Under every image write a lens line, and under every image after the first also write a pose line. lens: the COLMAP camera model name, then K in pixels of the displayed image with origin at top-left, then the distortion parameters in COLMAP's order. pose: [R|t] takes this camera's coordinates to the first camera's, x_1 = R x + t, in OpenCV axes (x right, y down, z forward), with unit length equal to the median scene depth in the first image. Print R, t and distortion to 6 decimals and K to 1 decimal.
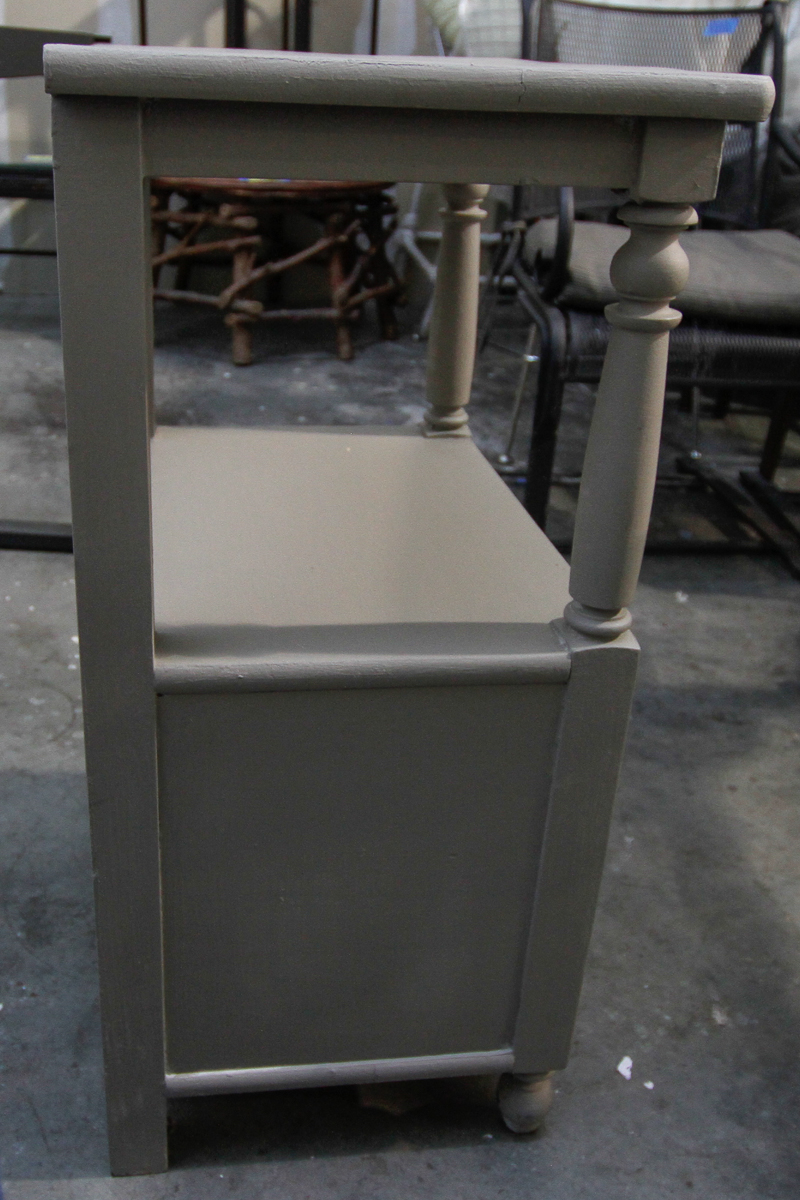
lens RADIAL K [[1114.2, 0, 320.1], [0, 1114.2, 574.9], [0, 0, 1]] dist [-0.042703, 0.016096]
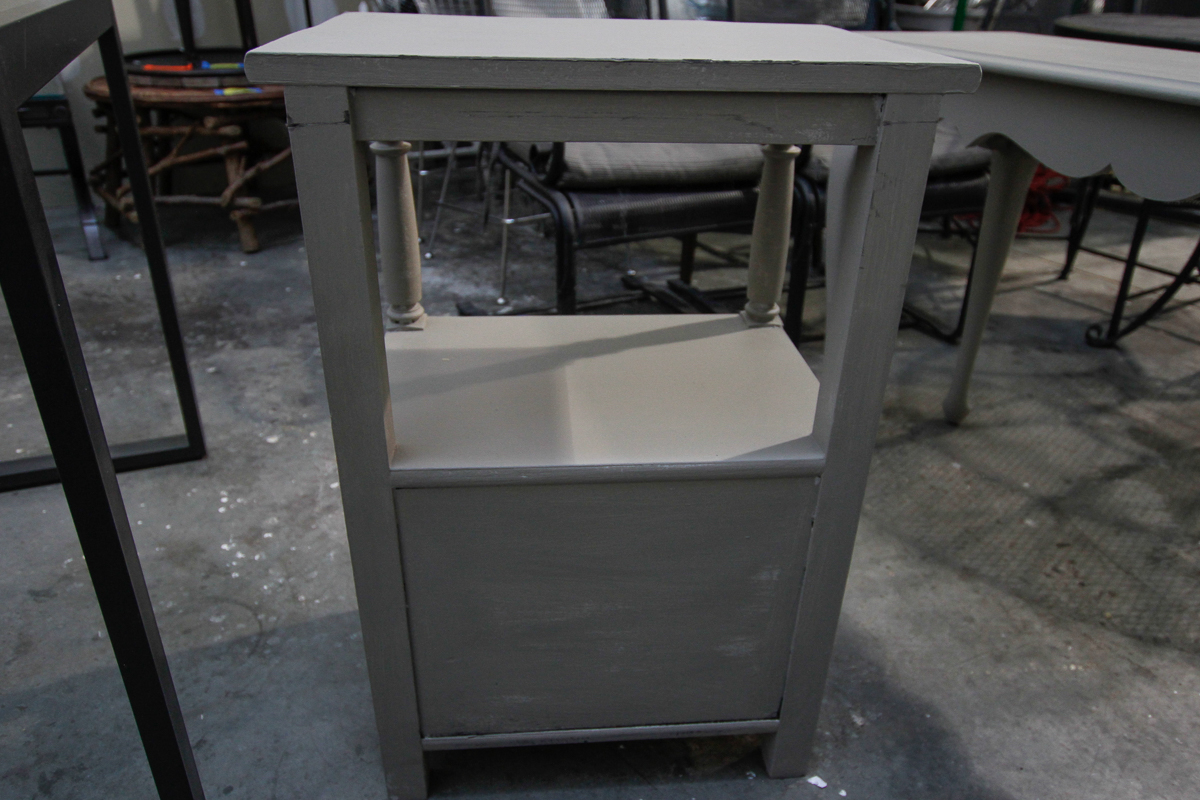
lens RADIAL K [[832.5, 0, 600.0], [0, 832.5, 400.0], [0, 0, 1]] dist [-0.006620, 0.001675]
pose [[0.918789, -0.206890, 0.336189, -0.090238], [0.188887, 0.978244, 0.085790, -0.062609], [-0.346624, -0.015321, 0.937879, 0.066724]]
